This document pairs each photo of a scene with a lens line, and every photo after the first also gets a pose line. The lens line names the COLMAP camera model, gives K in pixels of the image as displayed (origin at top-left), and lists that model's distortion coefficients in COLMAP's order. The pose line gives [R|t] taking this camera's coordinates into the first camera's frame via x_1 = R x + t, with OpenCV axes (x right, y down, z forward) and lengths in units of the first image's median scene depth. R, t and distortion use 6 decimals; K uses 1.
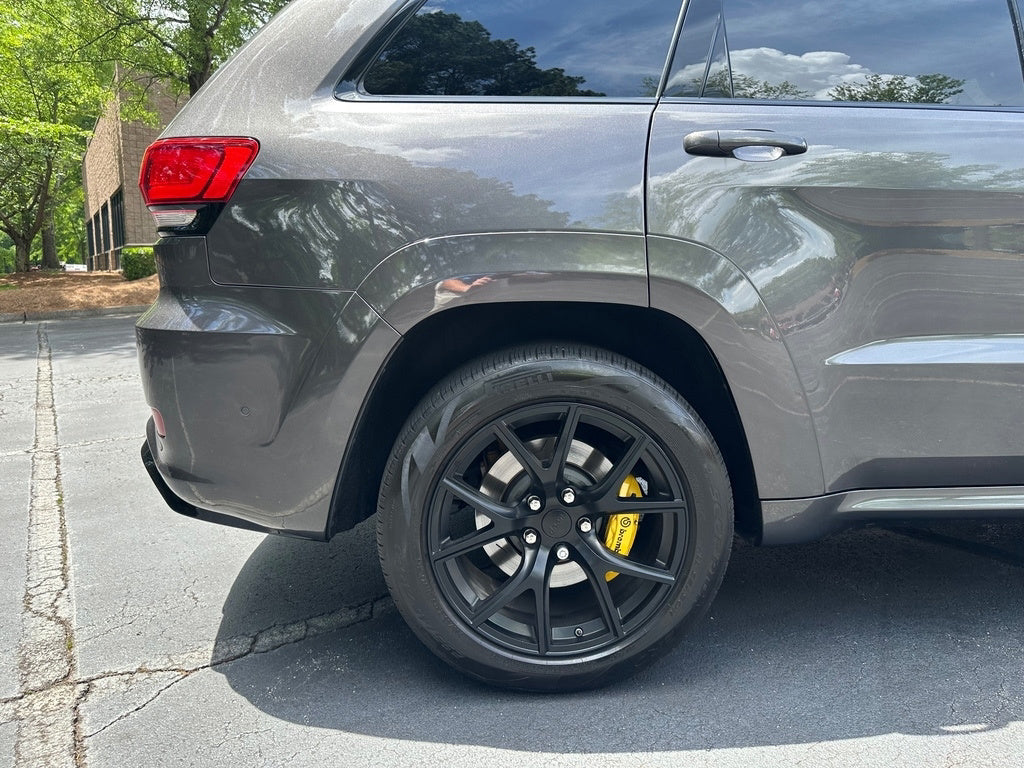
lens RADIAL K [[729.0, 0, 512.9], [0, 729.0, 383.7], [0, 0, 1]] dist [0.033612, -0.036389]
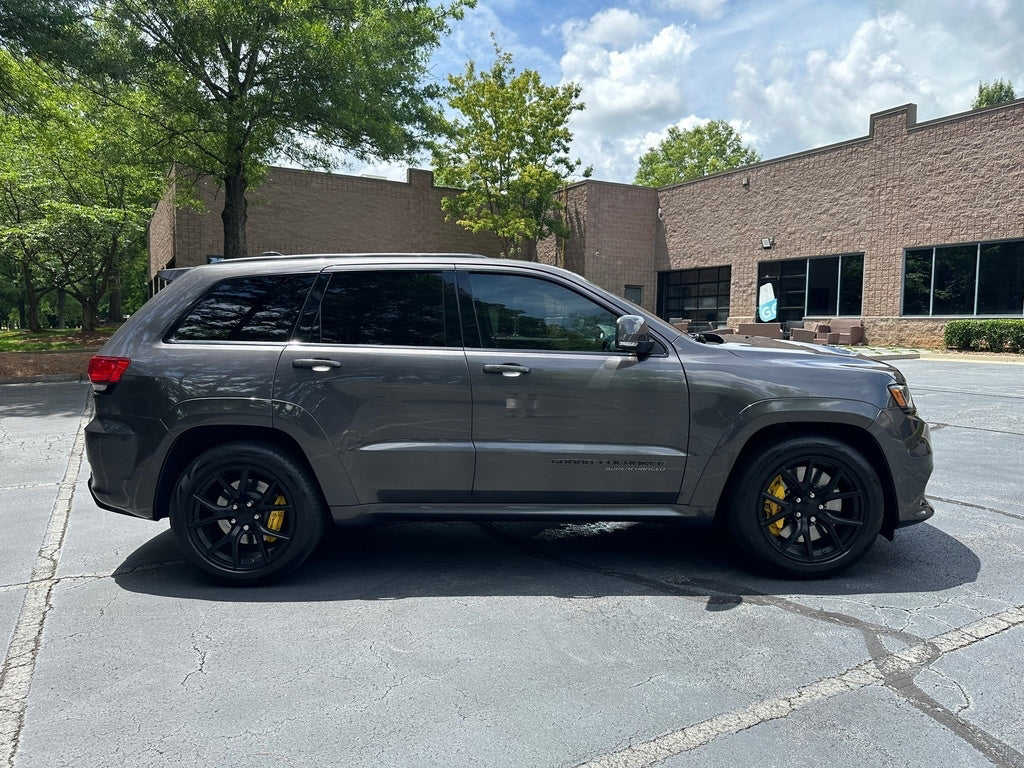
lens RADIAL K [[729.0, 0, 511.3], [0, 729.0, 383.8], [0, 0, 1]] dist [0.033612, -0.036389]
pose [[0.997543, 0.016112, -0.068182, 0.958242], [-0.020686, 0.997544, -0.066915, -0.085223], [0.066936, 0.068161, 0.995426, -1.210691]]
